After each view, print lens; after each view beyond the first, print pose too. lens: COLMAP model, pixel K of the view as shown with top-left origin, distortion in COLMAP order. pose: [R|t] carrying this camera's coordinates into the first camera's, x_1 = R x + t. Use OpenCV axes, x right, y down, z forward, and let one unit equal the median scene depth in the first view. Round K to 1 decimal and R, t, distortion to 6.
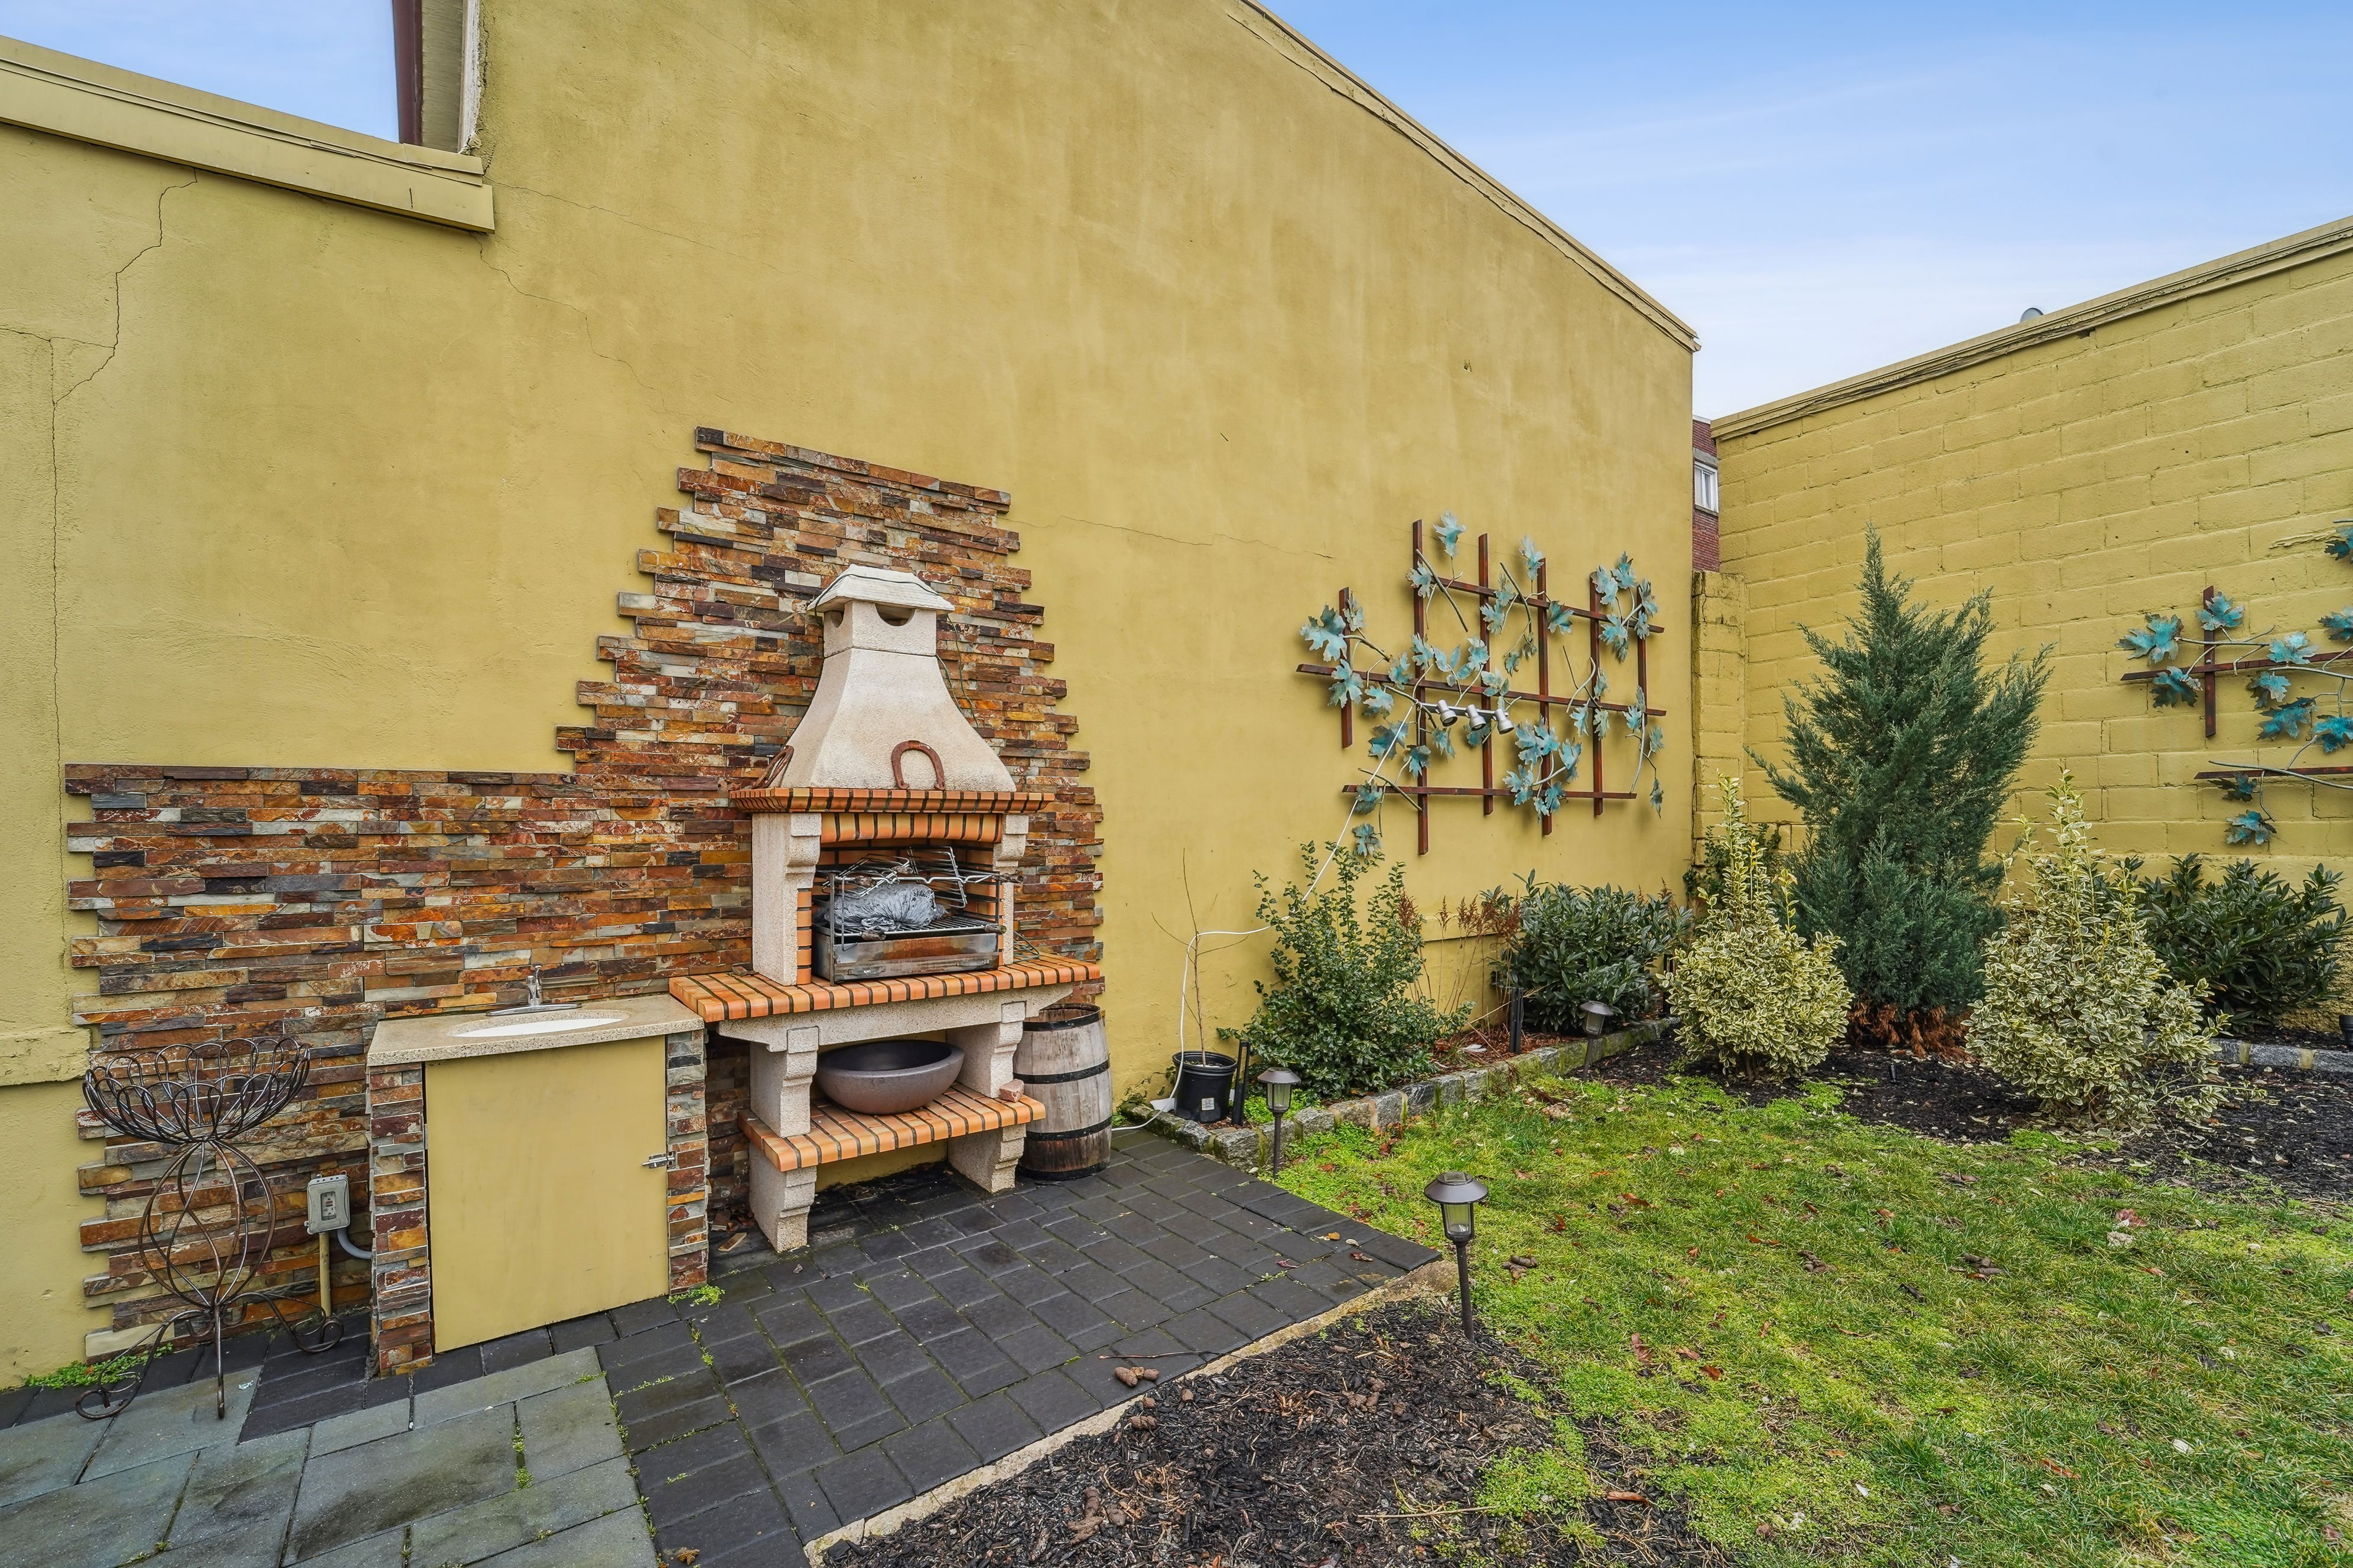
lens RADIAL K [[970.5, 0, 1212.8], [0, 970.5, 834.1], [0, 0, 1]] dist [-0.008385, -0.003350]
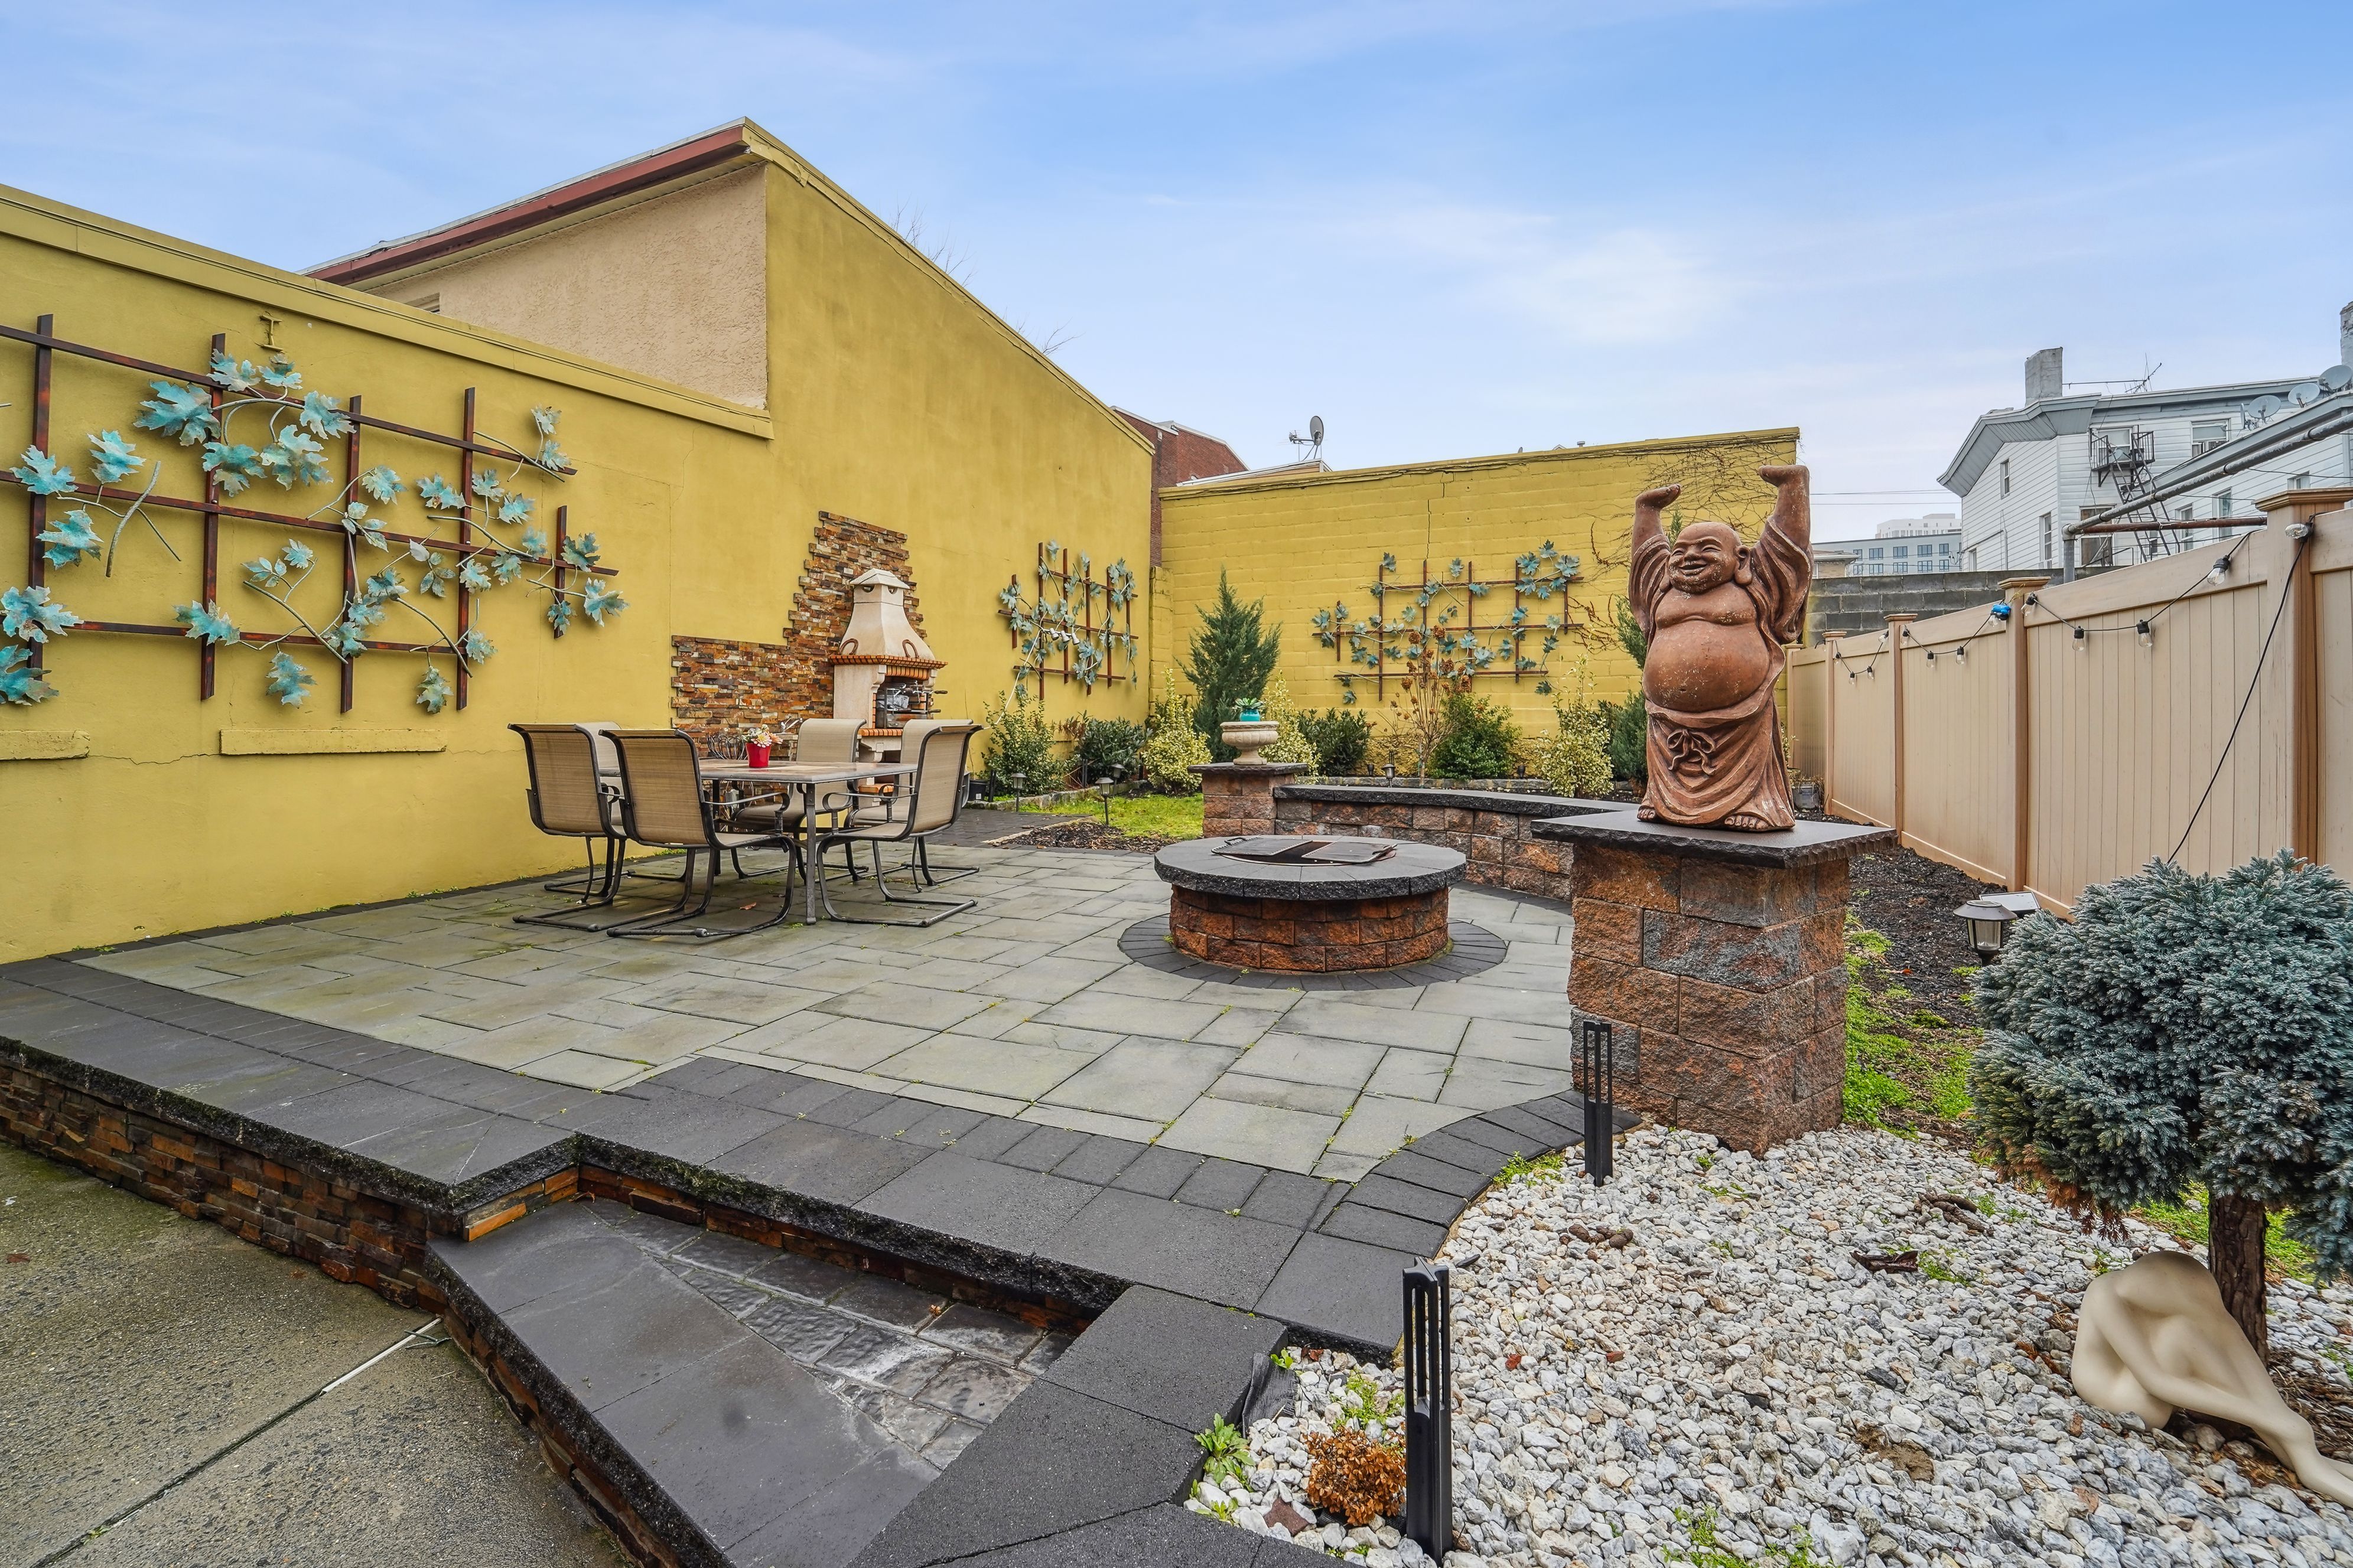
lens RADIAL K [[970.5, 0, 1139.7], [0, 970.5, 725.1], [0, 0, 1]] dist [-0.008385, -0.003350]
pose [[0.884822, 0.012503, 0.465761, -0.610884], [-0.009800, 0.999918, -0.008224, 0.095688], [-0.465826, 0.002712, 0.884872, -1.028273]]
